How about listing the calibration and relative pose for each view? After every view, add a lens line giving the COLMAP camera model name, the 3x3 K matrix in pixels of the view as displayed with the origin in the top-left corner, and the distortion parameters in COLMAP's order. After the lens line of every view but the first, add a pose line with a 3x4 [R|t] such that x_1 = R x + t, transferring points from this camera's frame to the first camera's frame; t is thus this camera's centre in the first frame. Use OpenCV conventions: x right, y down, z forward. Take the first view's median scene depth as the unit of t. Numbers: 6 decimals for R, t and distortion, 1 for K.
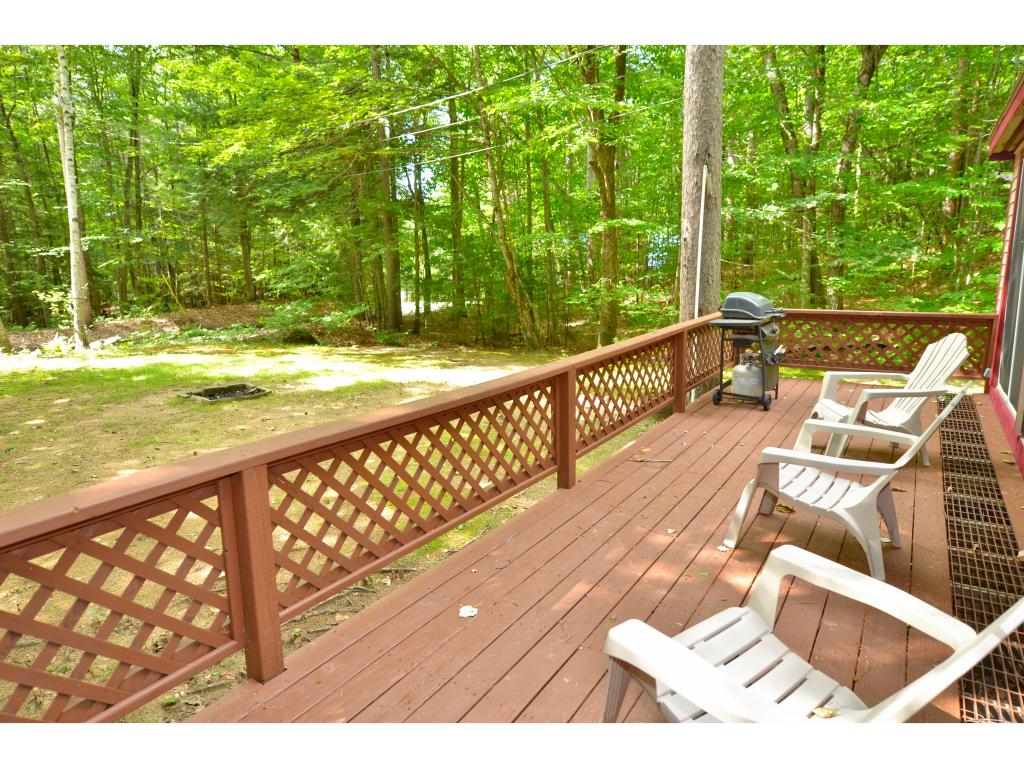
lens RADIAL K [[618.8, 0, 522.9], [0, 618.8, 383.8], [0, 0, 1]] dist [-0.006998, -0.000727]
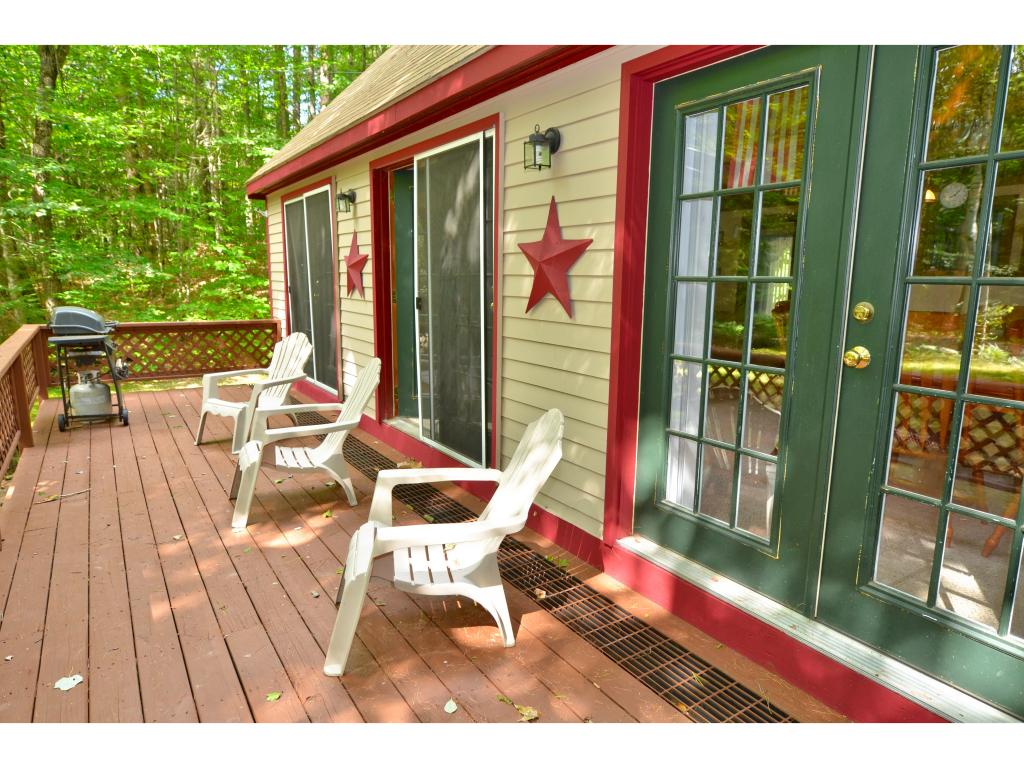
lens RADIAL K [[614.9, 0, 521.6], [0, 614.9, 390.3], [0, 0, 1]] dist [-0.014337, -0.000537]
pose [[0.387484, -0.143697, 0.910608, -0.308332], [0.152236, 0.984189, 0.090529, -0.005023], [-0.909220, 0.103549, 0.403233, 0.030121]]
